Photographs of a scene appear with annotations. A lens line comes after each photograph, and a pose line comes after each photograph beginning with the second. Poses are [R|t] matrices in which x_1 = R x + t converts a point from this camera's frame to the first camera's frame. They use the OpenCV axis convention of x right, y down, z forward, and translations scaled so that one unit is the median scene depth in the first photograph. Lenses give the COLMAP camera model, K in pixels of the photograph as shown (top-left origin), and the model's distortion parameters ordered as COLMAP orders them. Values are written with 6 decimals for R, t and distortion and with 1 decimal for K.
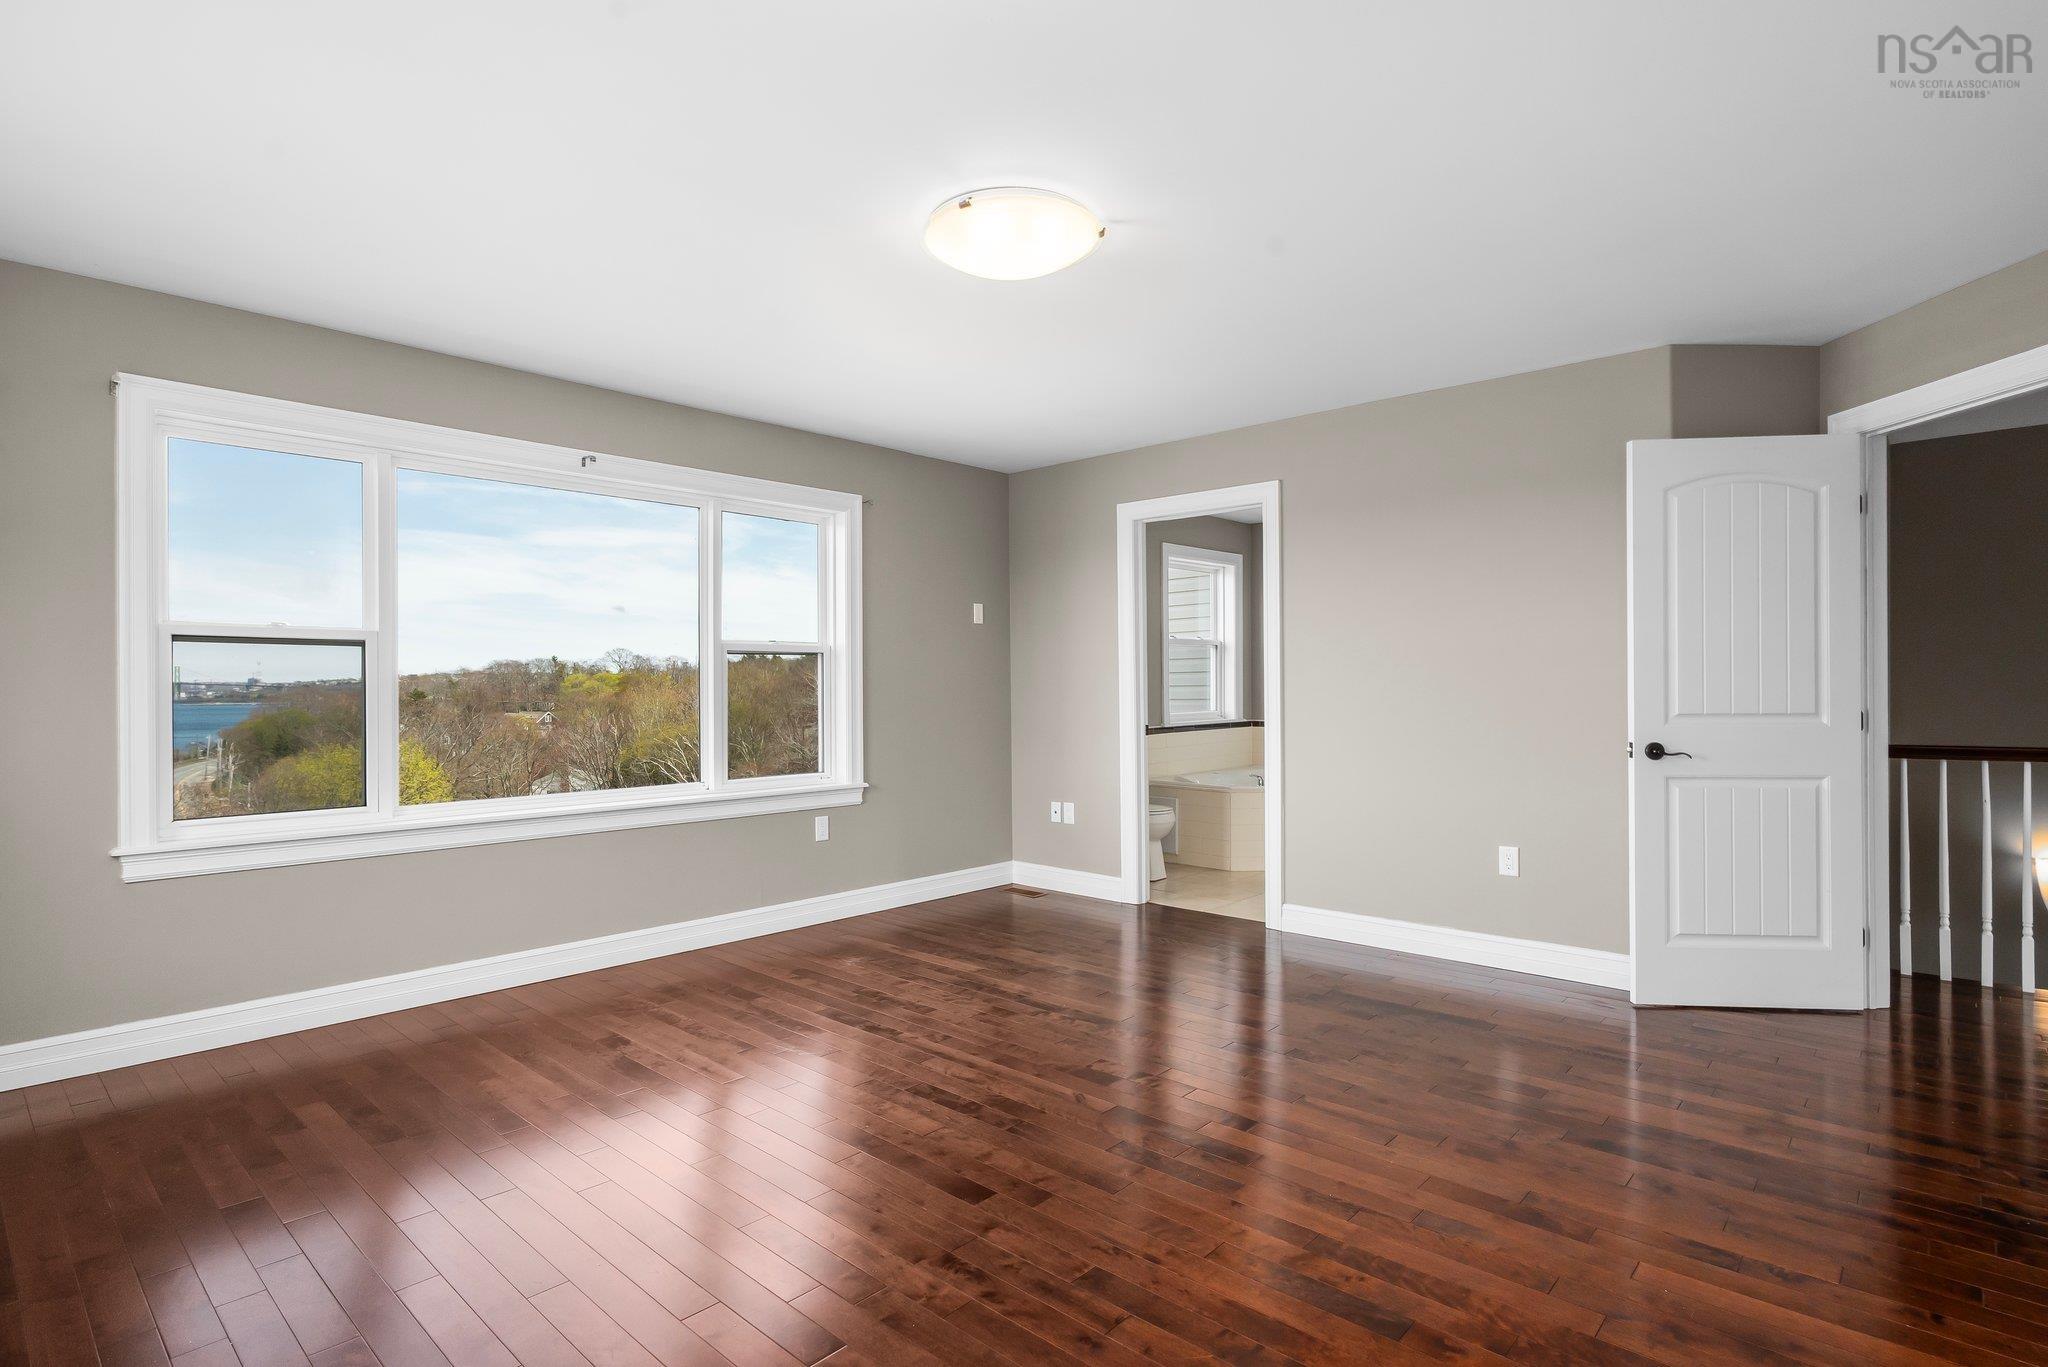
lens RADIAL K [[1042.9, 0, 980.2], [0, 1042.9, 684.4], [0, 0, 1]] dist [-0.009239, 0.003927]
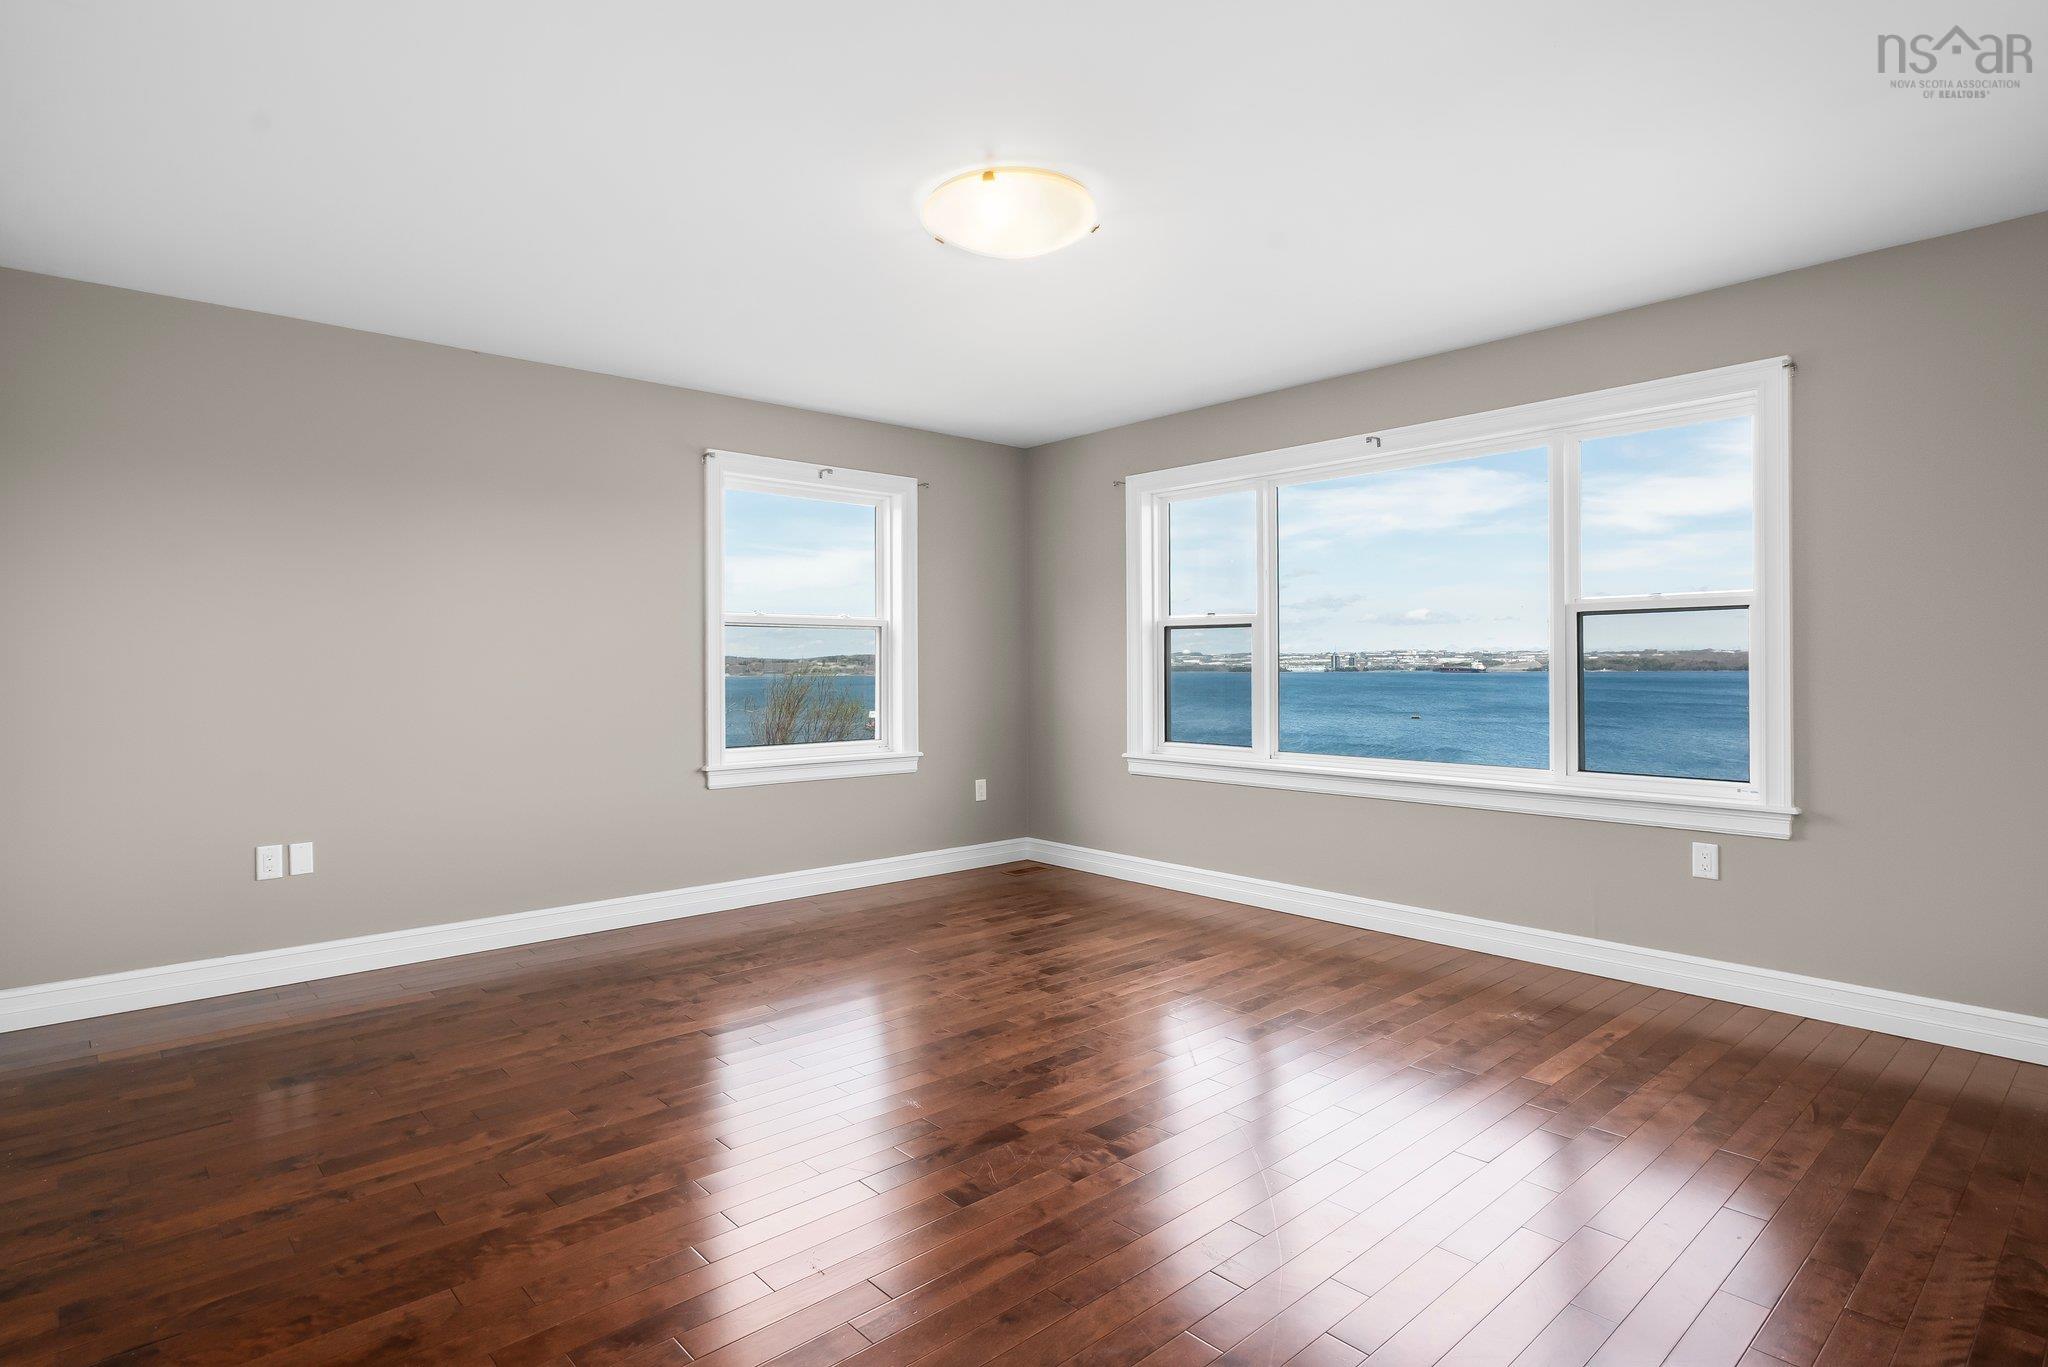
lens RADIAL K [[1042.9, 0, 1015.8], [0, 1042.9, 677.7], [0, 0, 1]] dist [-0.009239, 0.003927]
pose [[-0.058596, 0.019633, -0.998089, 0.851681], [0.007526, 0.999787, 0.019225, -0.001313], [0.998253, -0.006385, -0.058731, 0.874332]]
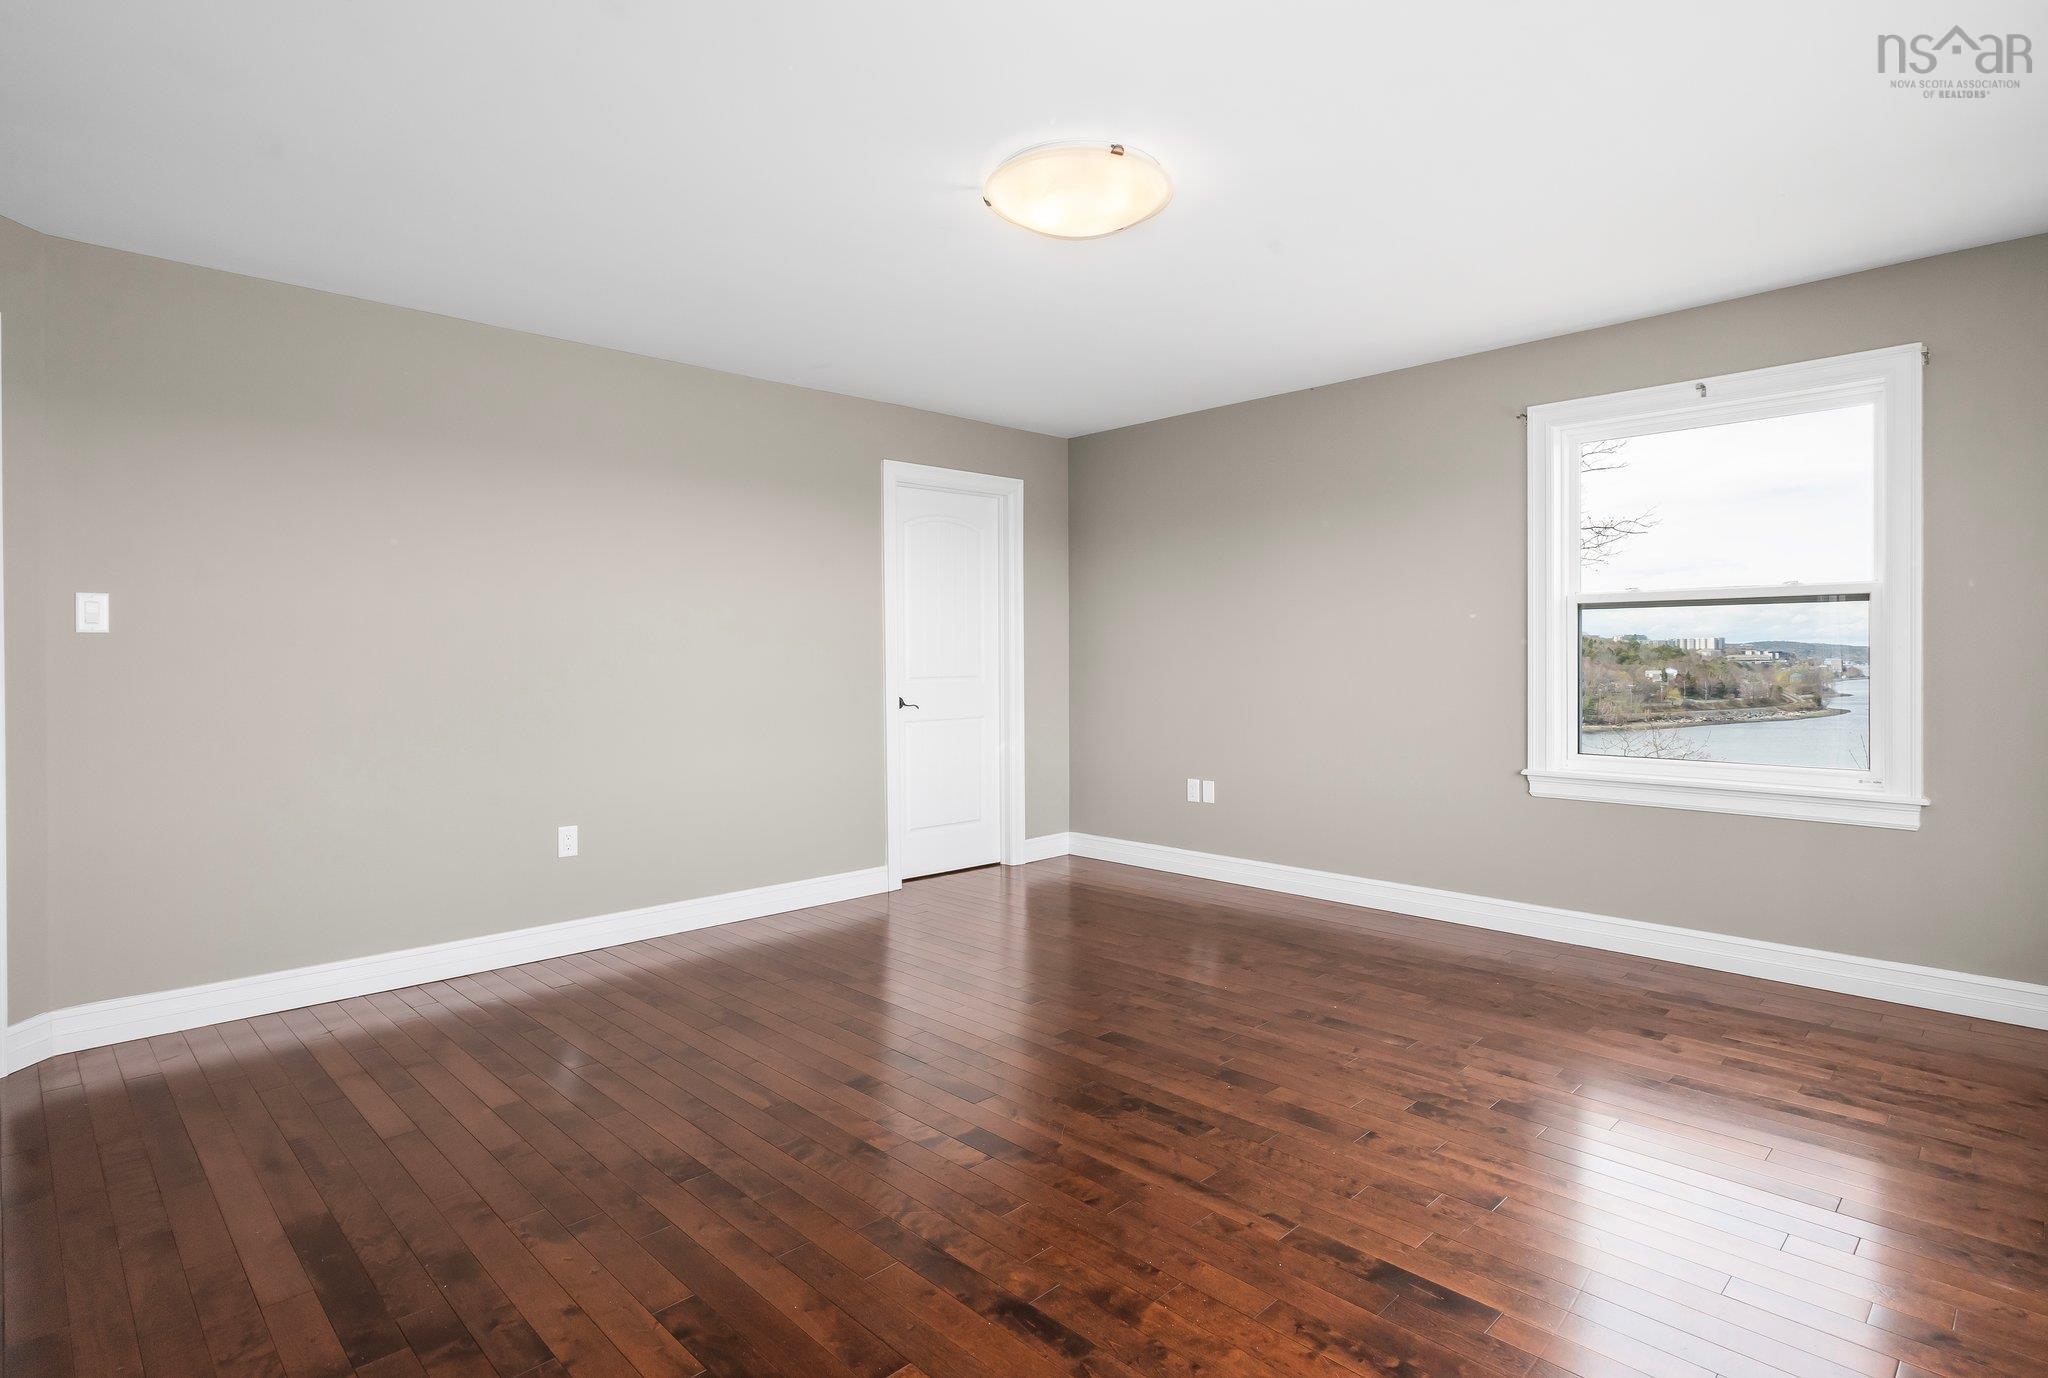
lens RADIAL K [[1042.9, 0, 1013.5], [0, 1042.9, 679.6], [0, 0, 1]] dist [-0.009239, 0.003927]
pose [[-0.999792, 0.011552, 0.016797, 0.064382], [0.011827, 0.999796, 0.016378, 0.008162], [-0.016604, 0.016574, -0.999725, 1.618457]]
